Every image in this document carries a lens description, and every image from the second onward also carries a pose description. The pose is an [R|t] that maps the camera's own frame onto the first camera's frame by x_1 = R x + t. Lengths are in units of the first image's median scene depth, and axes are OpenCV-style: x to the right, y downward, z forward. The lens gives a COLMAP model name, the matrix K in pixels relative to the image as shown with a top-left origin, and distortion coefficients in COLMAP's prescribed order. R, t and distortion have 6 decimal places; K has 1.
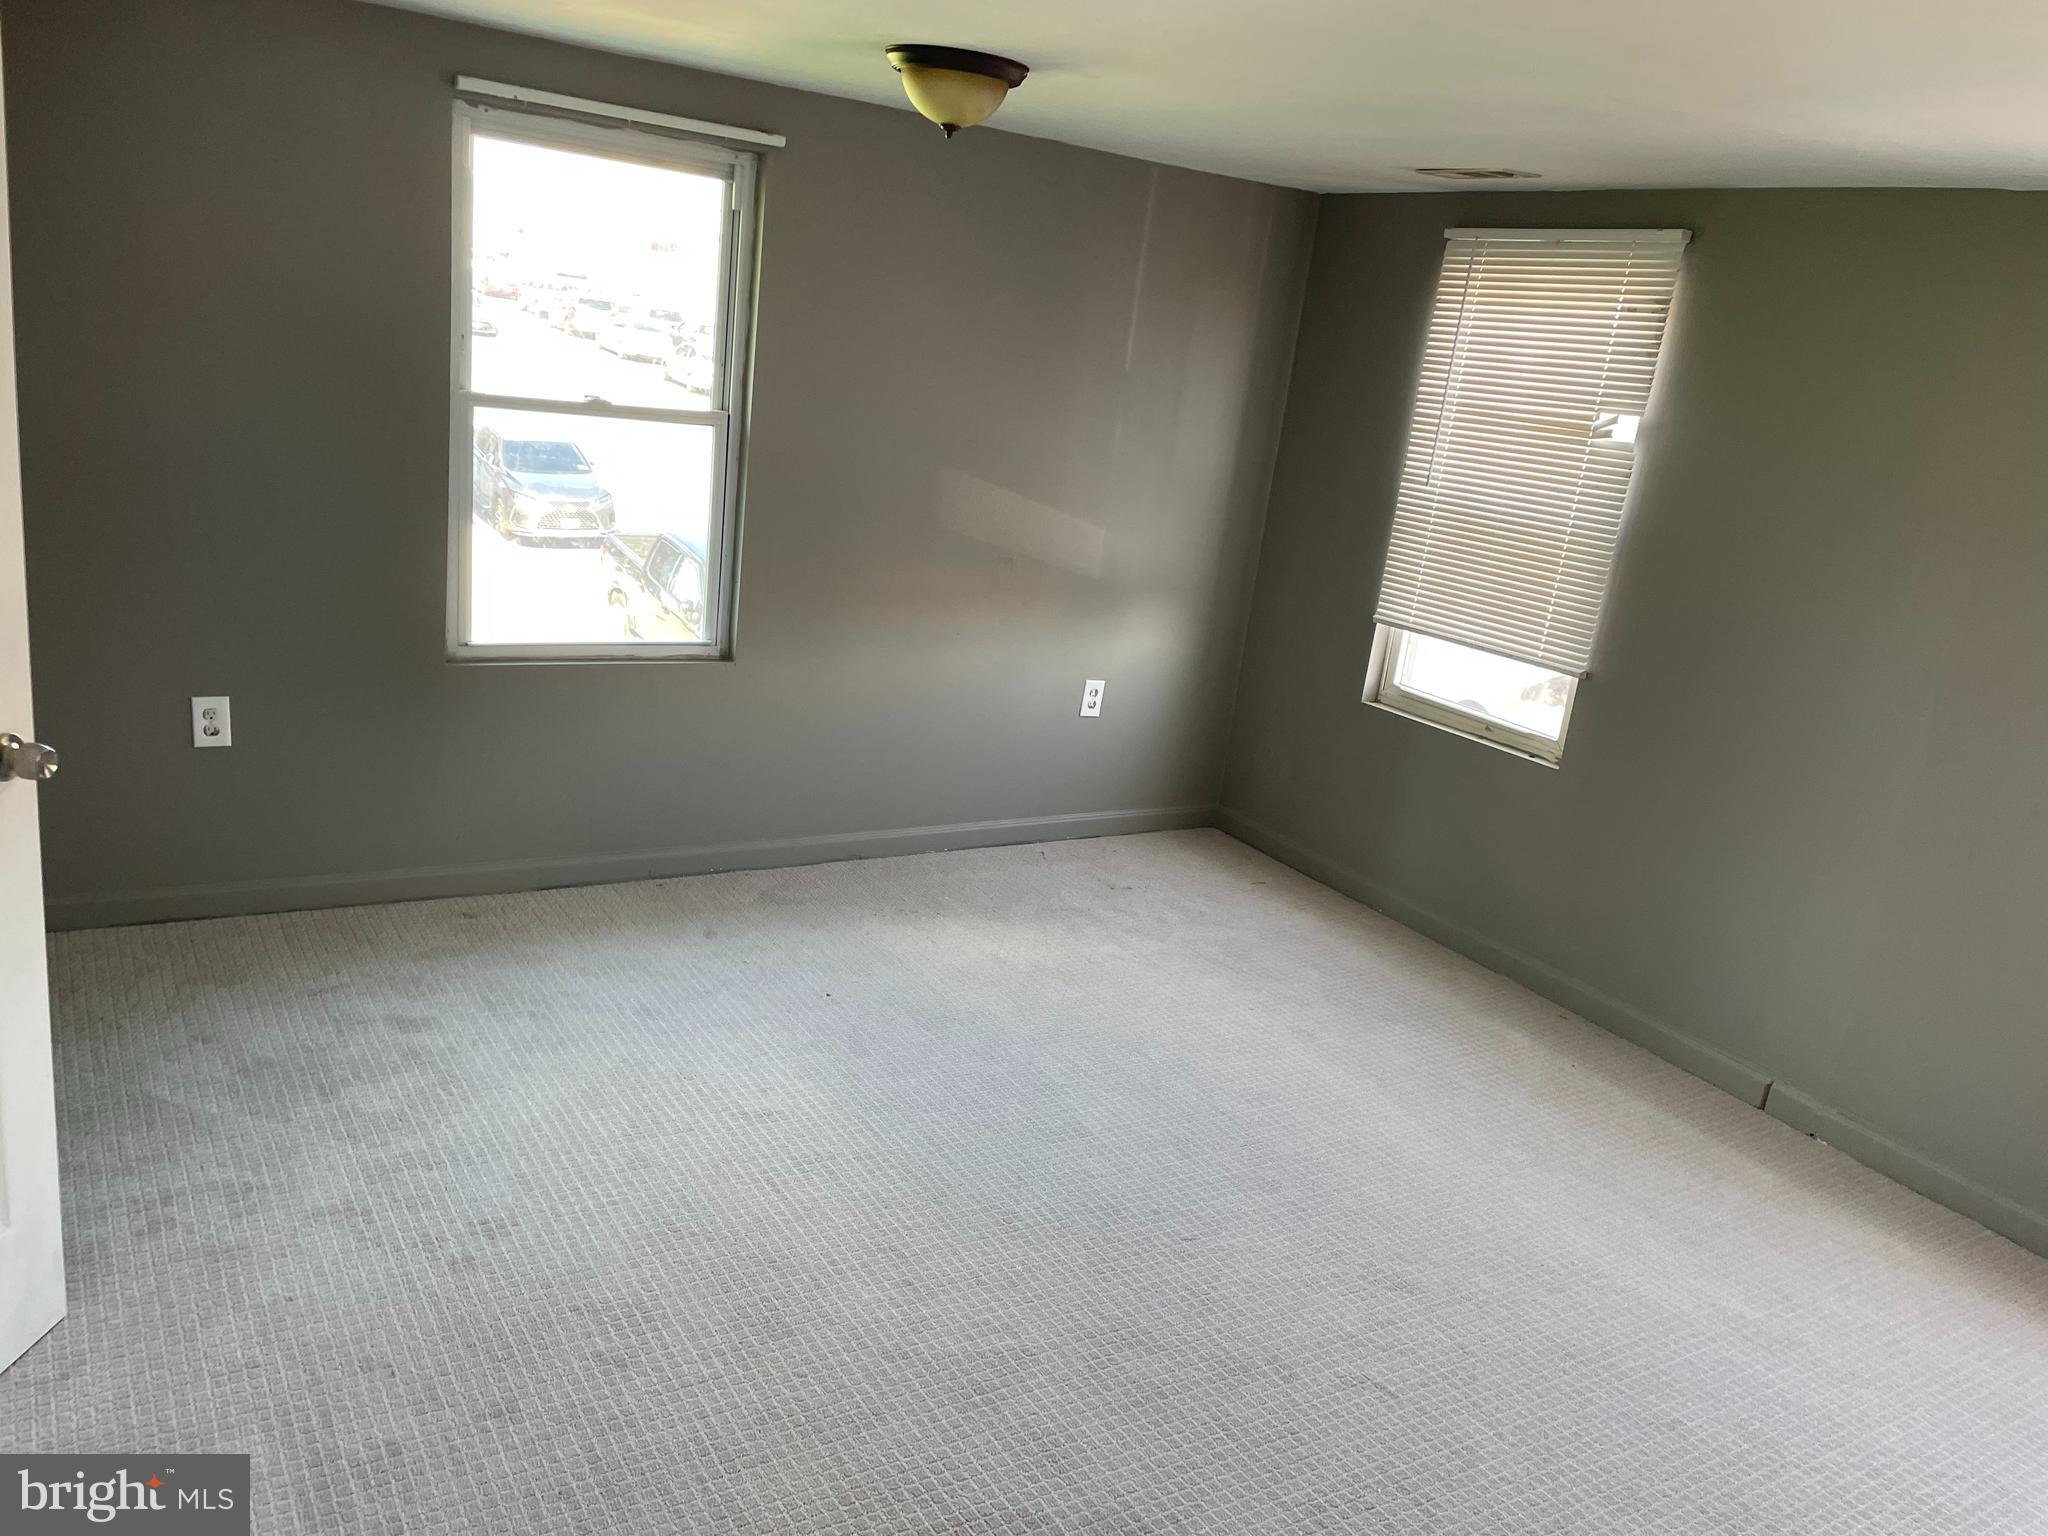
lens RADIAL K [[1545.9, 0, 1033.6], [0, 1545.9, 763.5], [0, 0, 1]] dist [0.088056, -0.105938]
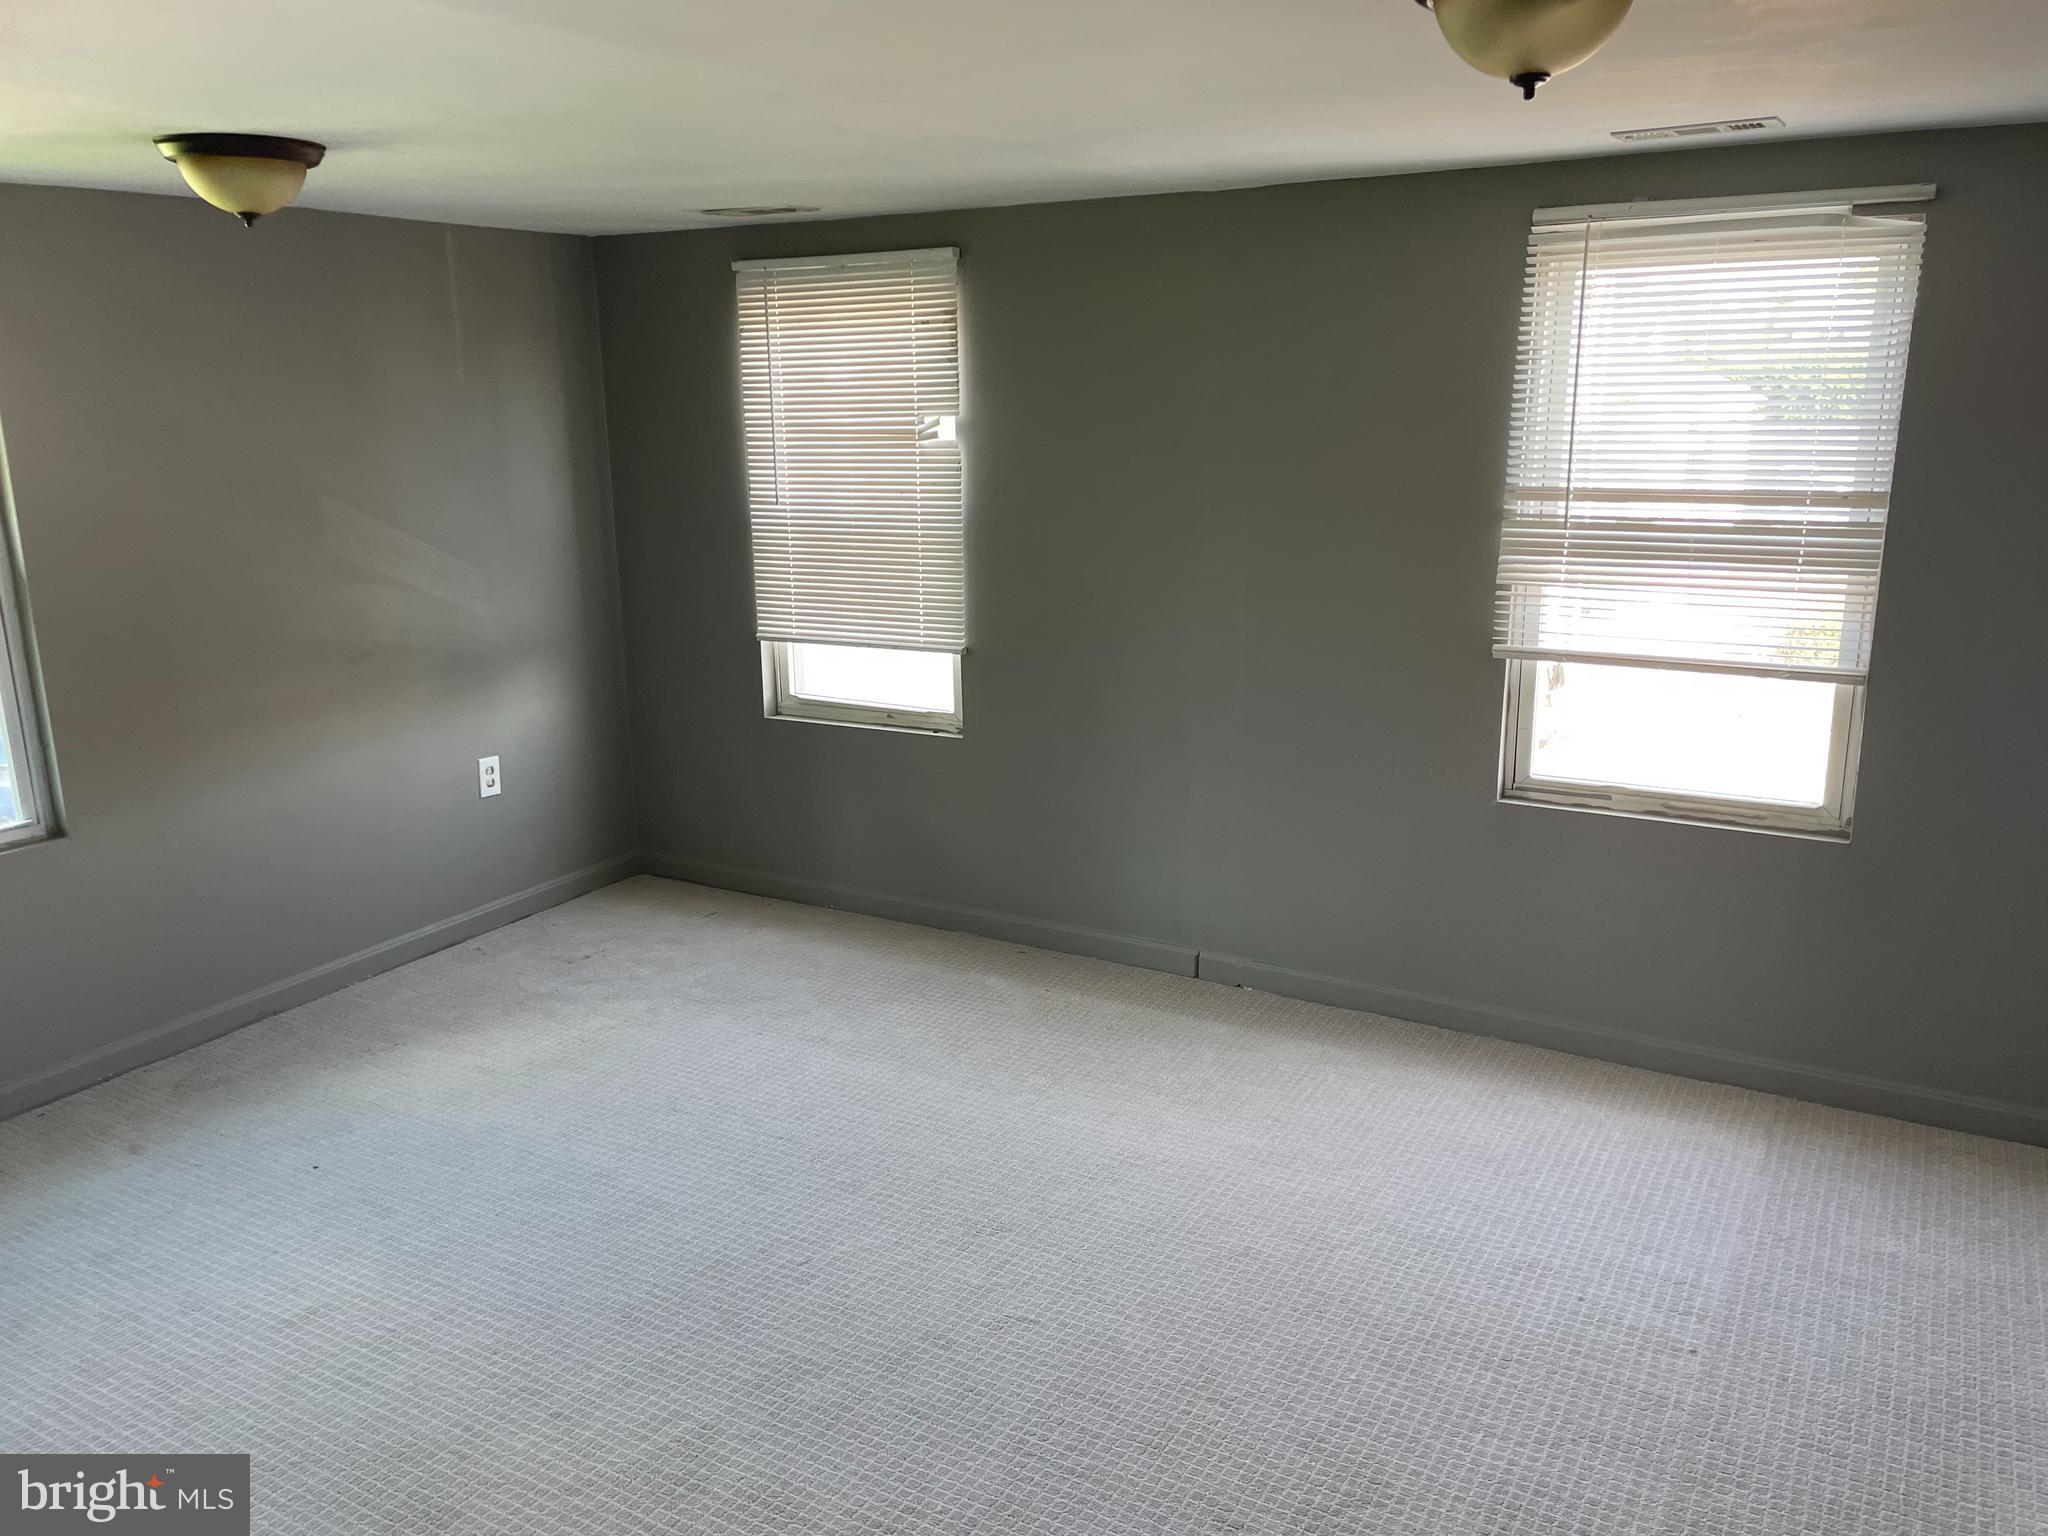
lens RADIAL K [[1545.9, 0, 1025.0], [0, 1545.9, 765.4], [0, 0, 1]] dist [0.088056, -0.105938]
pose [[0.875925, -0.238294, 0.419489, -0.107270], [0.239999, 0.969505, 0.049599, -0.025259], [-0.418516, 0.057232, 0.906404, -0.013743]]
